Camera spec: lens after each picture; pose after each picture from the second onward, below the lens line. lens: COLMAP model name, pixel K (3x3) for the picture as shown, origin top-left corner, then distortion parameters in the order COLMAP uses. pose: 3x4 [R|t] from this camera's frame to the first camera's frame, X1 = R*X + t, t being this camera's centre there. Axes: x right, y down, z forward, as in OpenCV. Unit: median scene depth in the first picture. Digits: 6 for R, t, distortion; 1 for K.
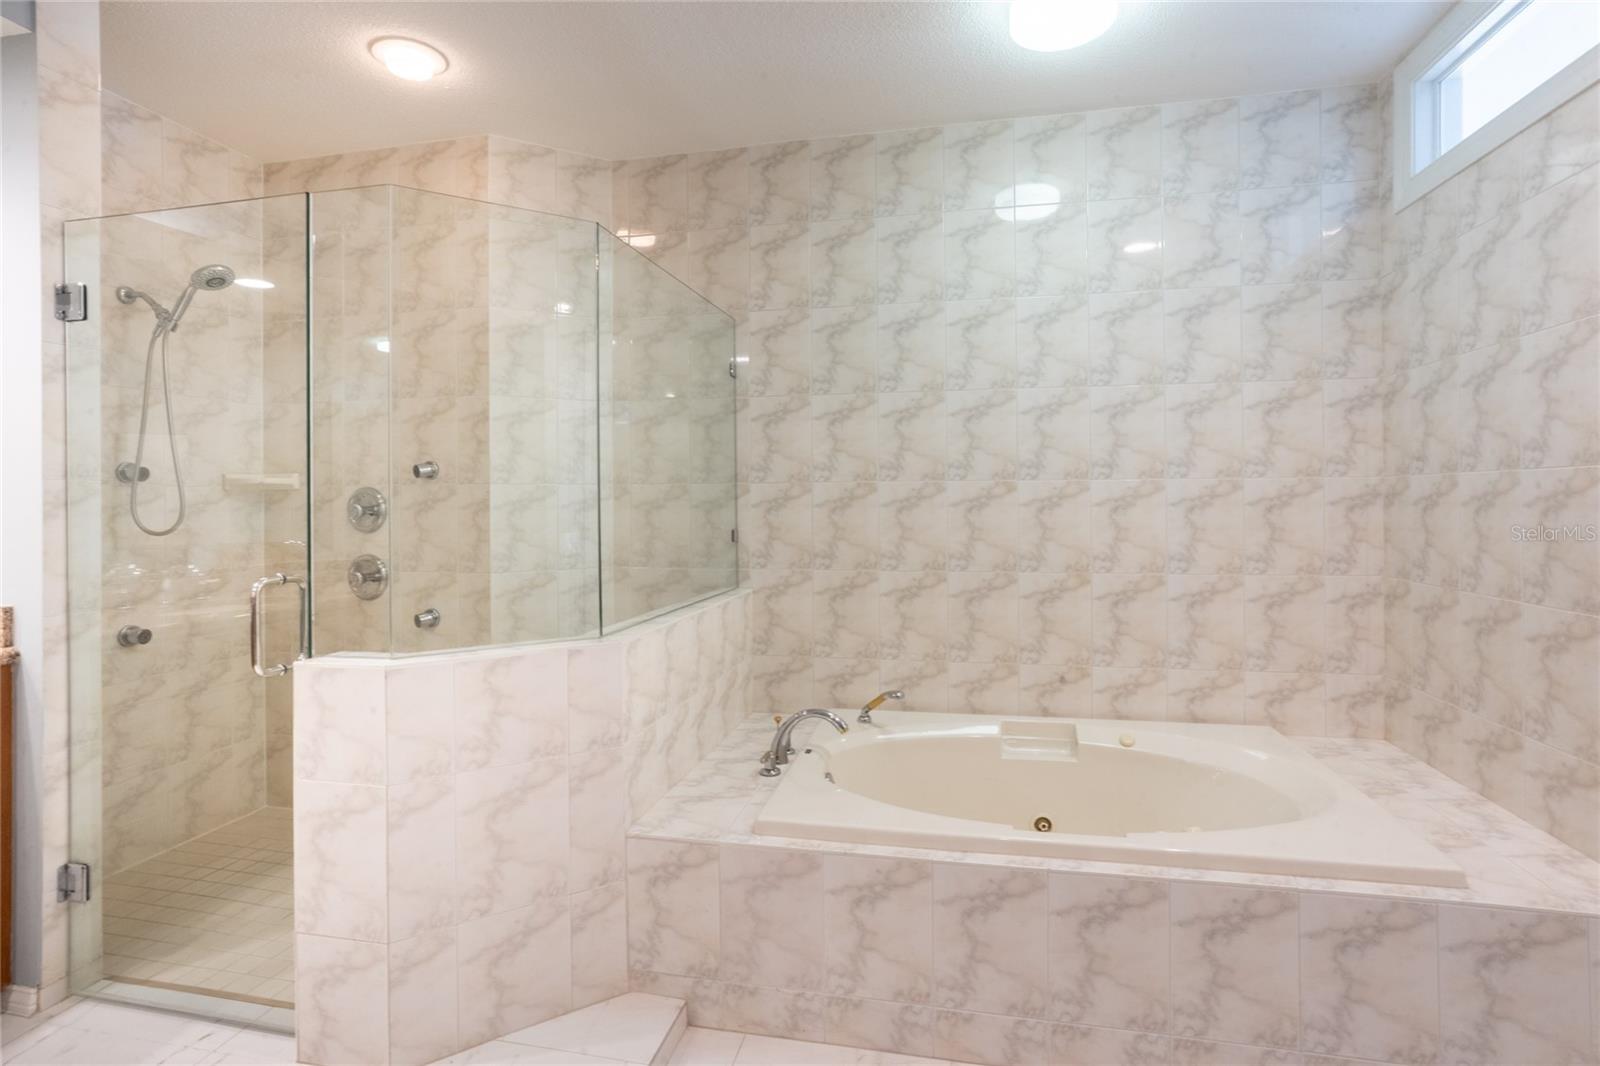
lens RADIAL K [[796.1, 0, 799.8], [0, 796.1, 511.0], [0, 0, 1]] dist [-0.037851, 0.033975]
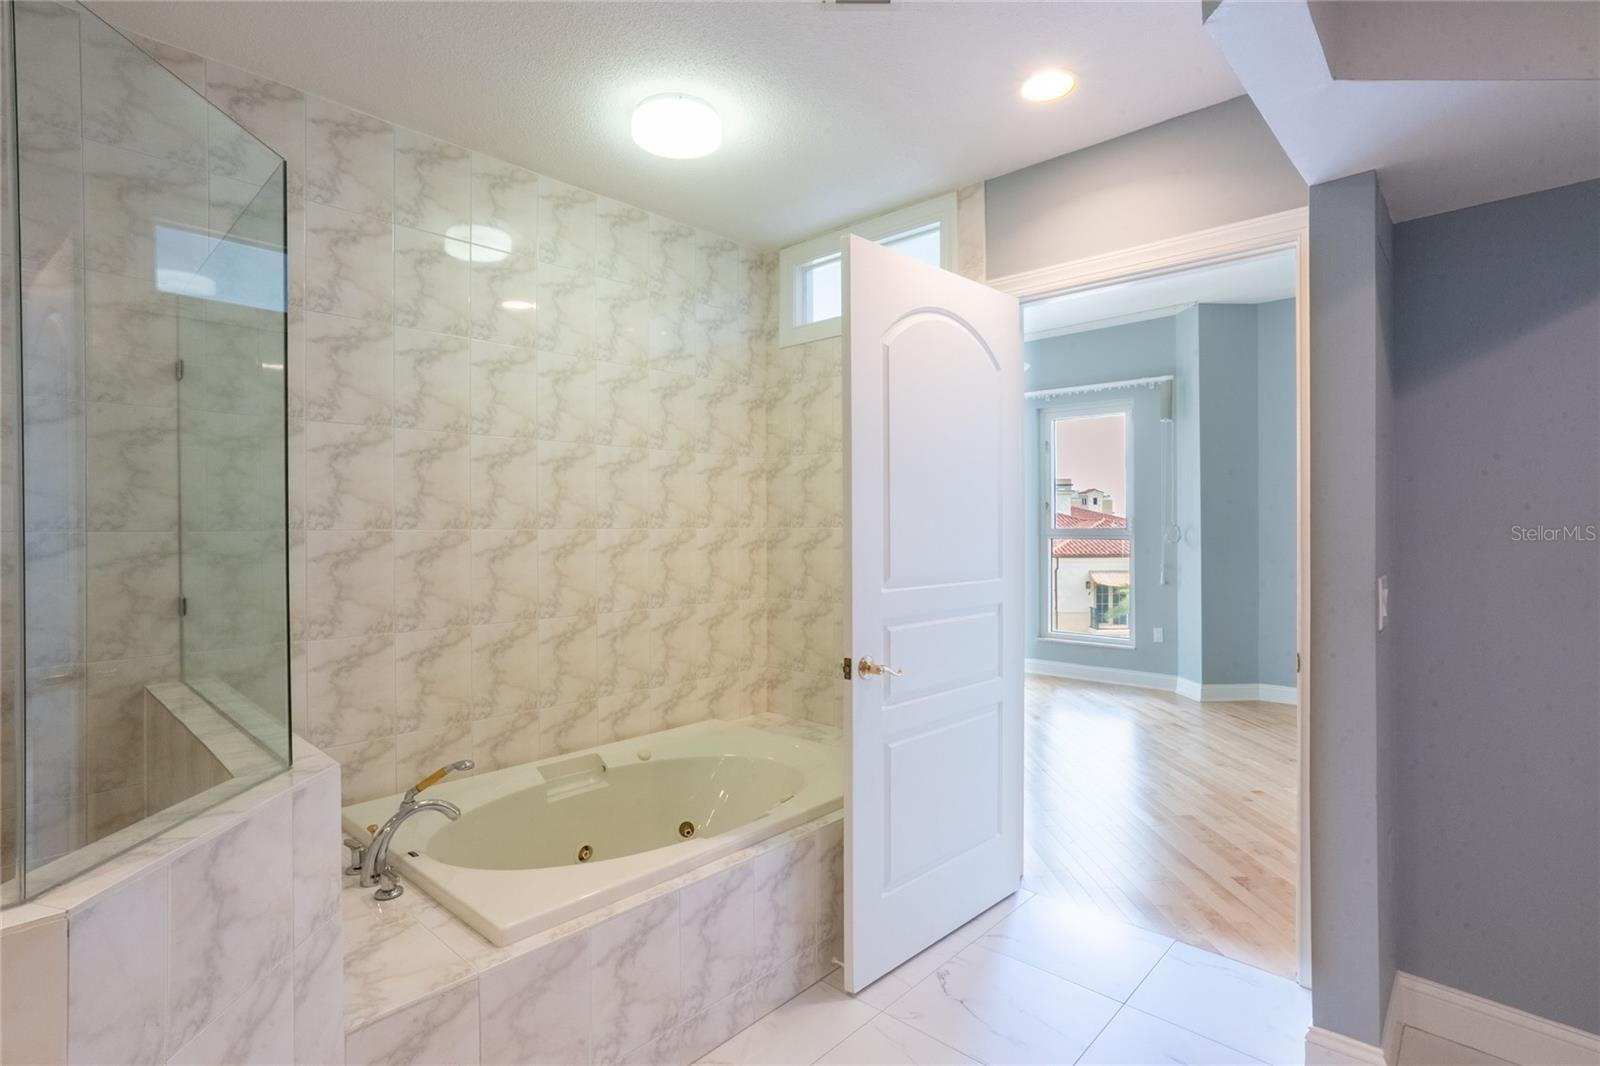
lens RADIAL K [[790.7, 0, 805.7], [0, 790.7, 541.4], [0, 0, 1]] dist [-0.013527, 0.000729]
pose [[0.519767, -0.011722, 0.854228, -0.435517], [0.013933, 0.999889, 0.005243, -0.024840], [-0.854195, 0.009177, 0.519872, 0.188257]]
